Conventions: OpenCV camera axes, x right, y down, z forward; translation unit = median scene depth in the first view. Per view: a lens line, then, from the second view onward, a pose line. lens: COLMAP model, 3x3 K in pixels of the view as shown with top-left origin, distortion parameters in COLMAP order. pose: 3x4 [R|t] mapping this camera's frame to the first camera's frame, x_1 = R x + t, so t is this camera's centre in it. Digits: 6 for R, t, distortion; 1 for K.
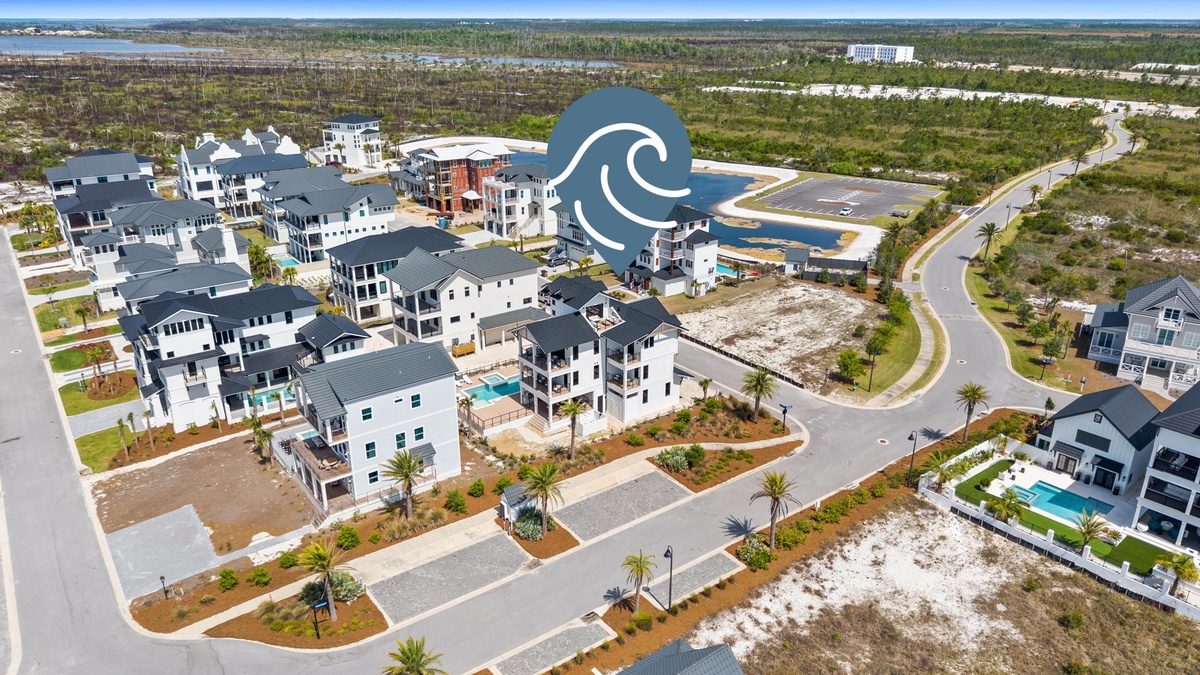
lens RADIAL K [[811.2, 0, 600.0], [0, 811.2, 337.5], [0, 0, 1]] dist [-0.000107, -0.002374]
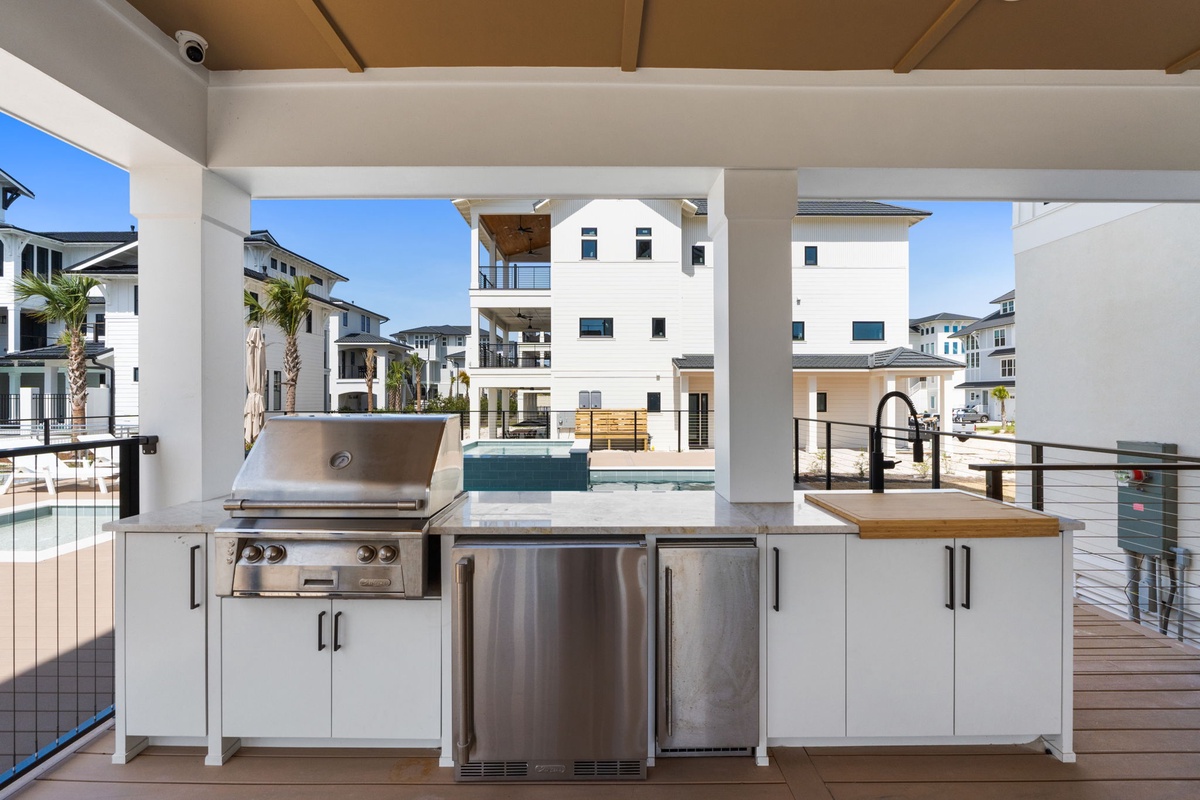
lens RADIAL K [[525.9, 0, 596.8], [0, 525.9, 395.7], [0, 0, 1]] dist [-0.001505, -0.000343]
pose [[0.801647, -0.000893, -0.597797, -0.055740], [-0.219581, 0.929655, -0.295847, 0.061696], [0.556010, 0.368430, 0.745059, 0.846742]]
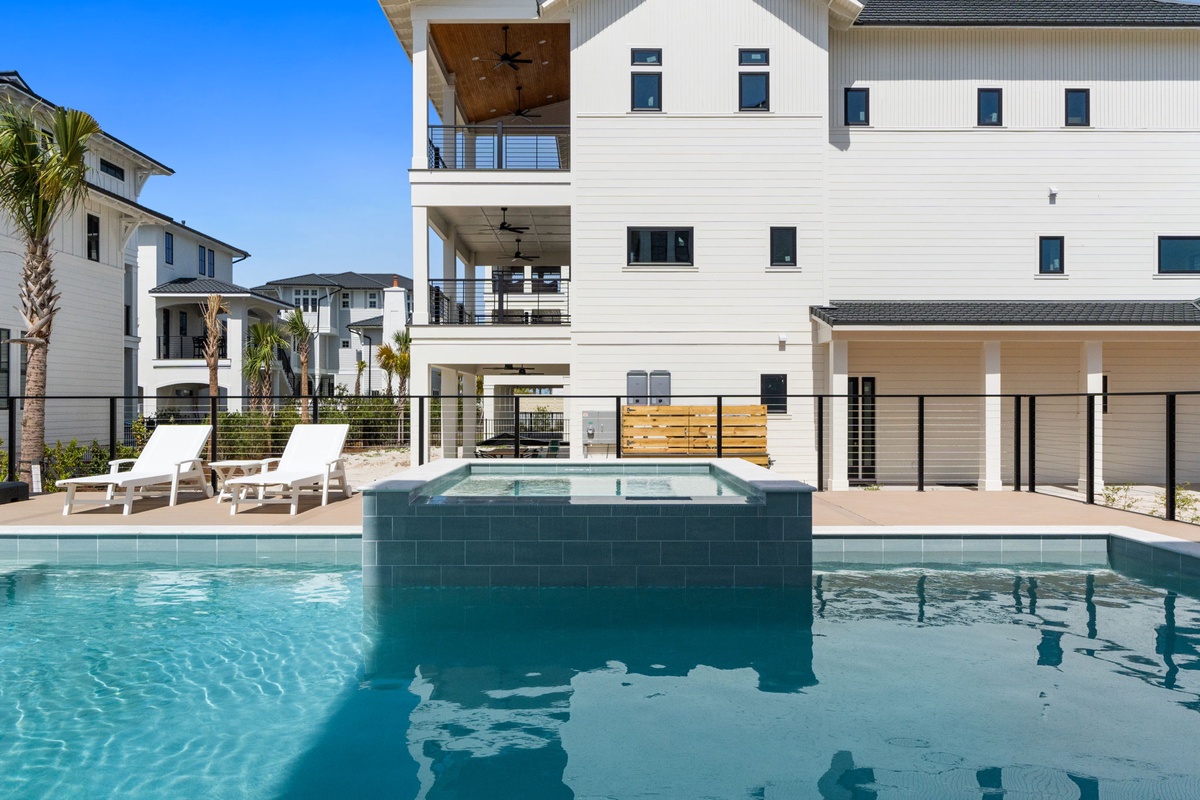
lens RADIAL K [[876.3, 0, 600.0], [0, 876.3, 400.0], [0, 0, 1]] dist [0.002787, 0.002187]
pose [[0.804728, -0.000281, -0.593643, -0.084643], [-0.218375, 0.929743, -0.296463, 0.058637], [0.552019, 0.368209, 0.748129, 0.864344]]
